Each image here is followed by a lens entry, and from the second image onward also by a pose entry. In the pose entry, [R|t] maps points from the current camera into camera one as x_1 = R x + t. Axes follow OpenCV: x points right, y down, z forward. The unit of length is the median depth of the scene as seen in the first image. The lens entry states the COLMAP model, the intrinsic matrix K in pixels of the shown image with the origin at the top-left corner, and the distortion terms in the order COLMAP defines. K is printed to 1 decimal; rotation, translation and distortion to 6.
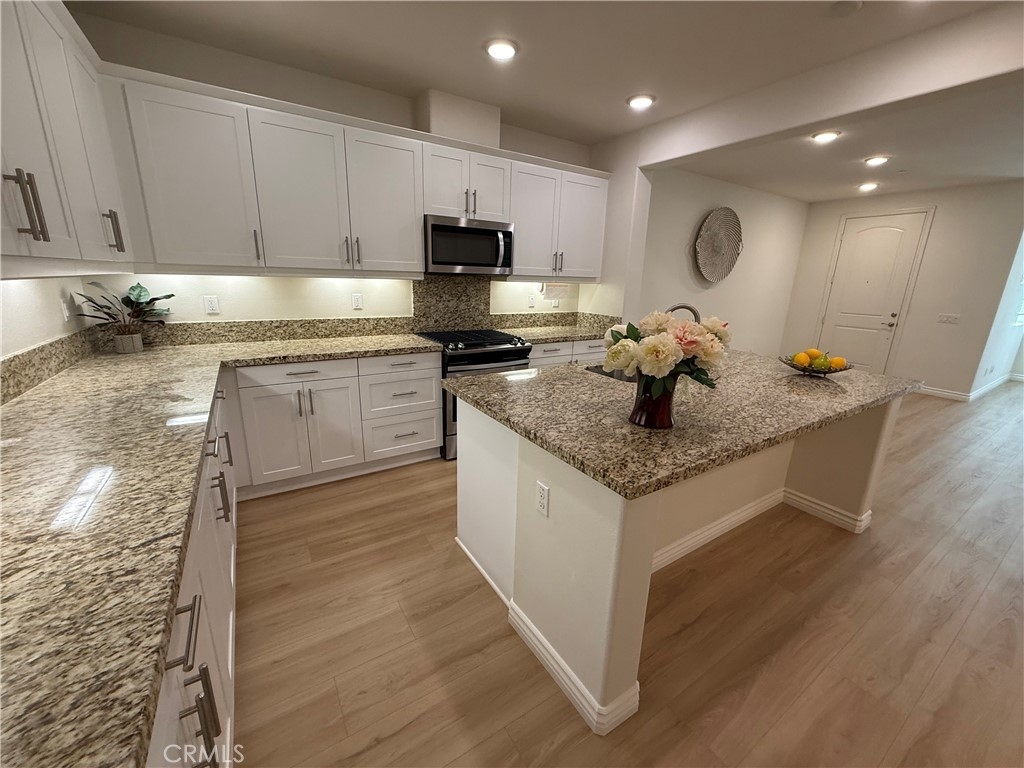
lens RADIAL K [[406.7, 0, 512.0], [0, 406.7, 384.0], [0, 0, 1]] dist [-0.001170, -0.000019]
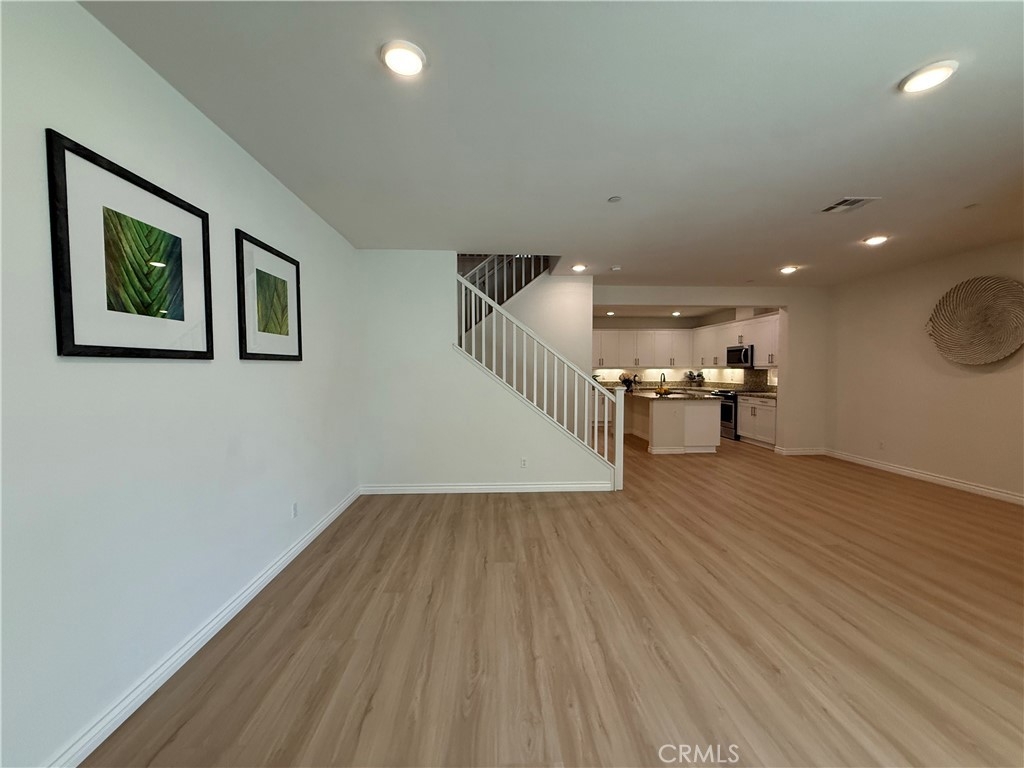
lens RADIAL K [[406.7, 0, 512.0], [0, 406.7, 384.0], [0, 0, 1]] dist [-0.001170, -0.000019]
pose [[-0.498908, 0.004496, -0.866643, 2.799515], [-0.230700, 0.963217, 0.137806, -0.190097], [0.835385, 0.268687, -0.479520, 1.071268]]
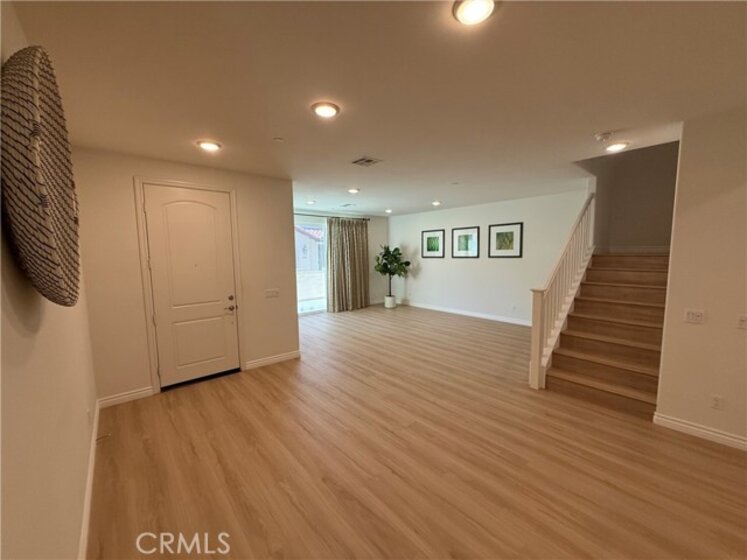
lens RADIAL K [[296.7, 0, 373.5], [0, 296.7, 280.0], [0, 0, 1]] dist [-0.001170, -0.000019]
pose [[-0.144660, -0.123579, 0.981734, 0.423369], [0.261010, 0.952263, 0.158329, -0.419701], [-0.954435, 0.279147, -0.105499, 1.362687]]
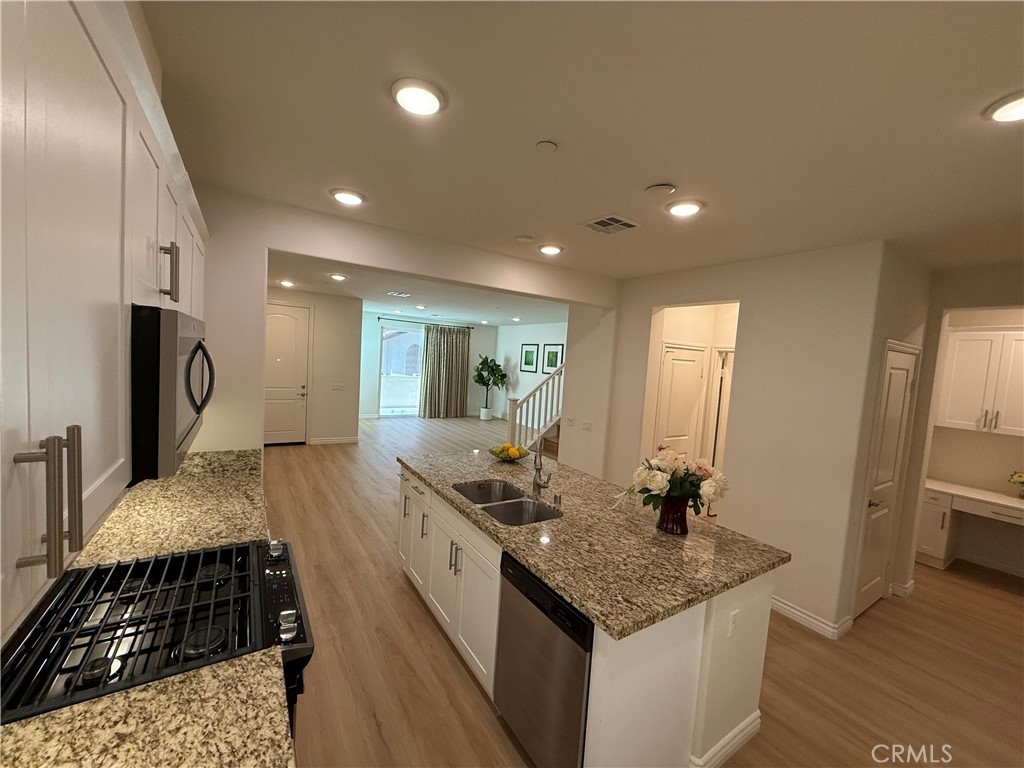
lens RADIAL K [[406.7, 0, 512.0], [0, 406.7, 384.0], [0, 0, 1]] dist [-0.001170, -0.000019]
pose [[-0.002166, -0.092455, 0.995714, -0.491270], [0.193294, 0.976900, 0.091129, -0.305142], [-0.981139, 0.192663, 0.015755, 0.668934]]
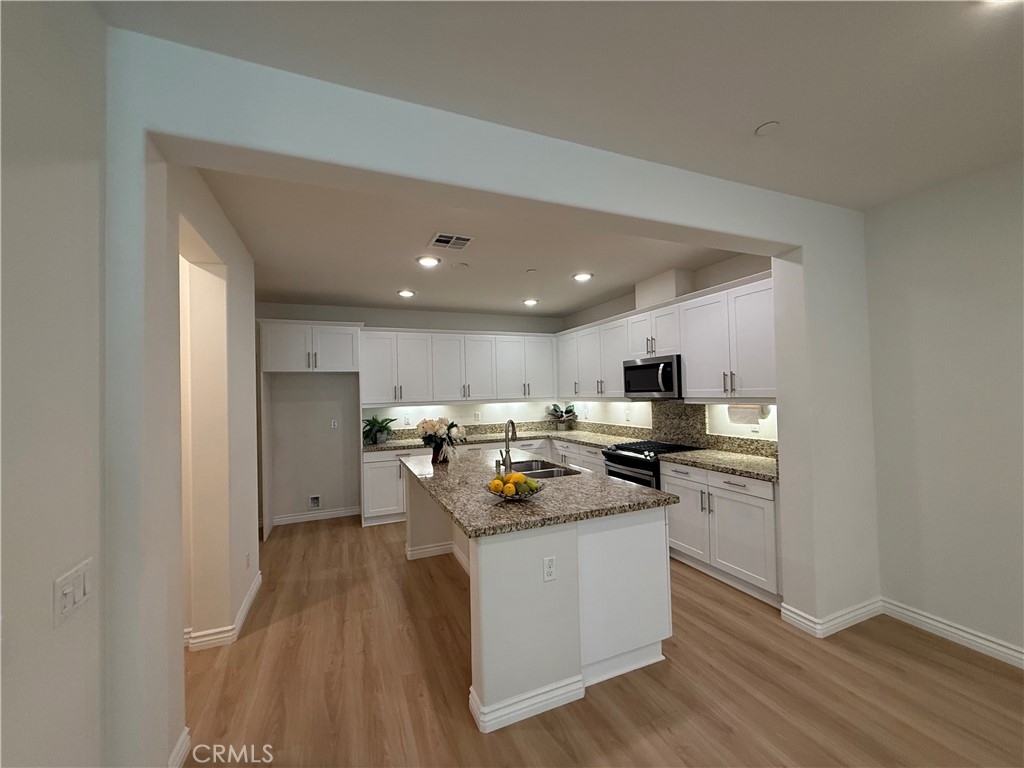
lens RADIAL K [[406.7, 0, 512.0], [0, 406.7, 384.0], [0, 0, 1]] dist [-0.001170, -0.000019]
pose [[-0.172465, -0.044863, -0.983994, 1.247797], [-0.229527, 0.973294, -0.004146, -0.209653], [0.957901, 0.225138, -0.178156, 0.807265]]
